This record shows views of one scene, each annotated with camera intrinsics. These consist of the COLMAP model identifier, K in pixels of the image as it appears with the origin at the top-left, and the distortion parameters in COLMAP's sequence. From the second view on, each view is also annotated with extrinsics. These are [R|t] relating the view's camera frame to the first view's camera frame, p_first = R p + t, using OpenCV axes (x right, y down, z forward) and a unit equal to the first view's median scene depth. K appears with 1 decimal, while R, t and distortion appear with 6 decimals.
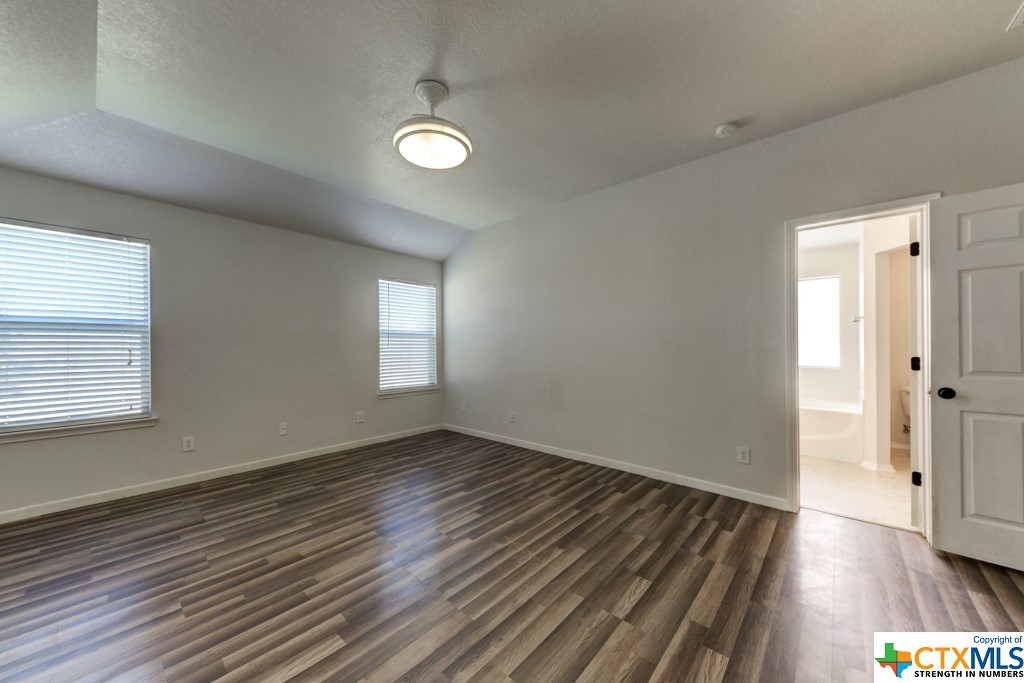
lens RADIAL K [[362.1, 0, 505.7], [0, 362.1, 342.7], [0, 0, 1]] dist [0.015748, -0.005963]
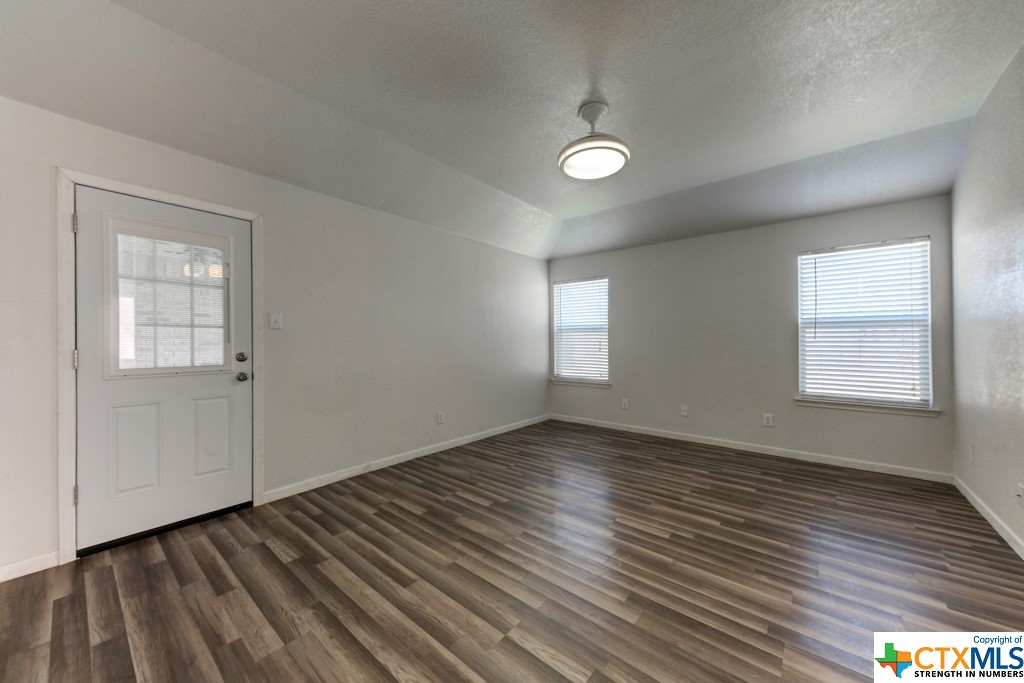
lens RADIAL K [[364.6, 0, 520.4], [0, 364.6, 338.5], [0, 0, 1]] dist [0.015694, -0.009413]
pose [[0.051009, -0.004640, -0.998687, 0.630627], [0.011593, 0.999925, -0.004054, 0.005366], [0.998631, -0.011371, 0.051058, 0.501201]]
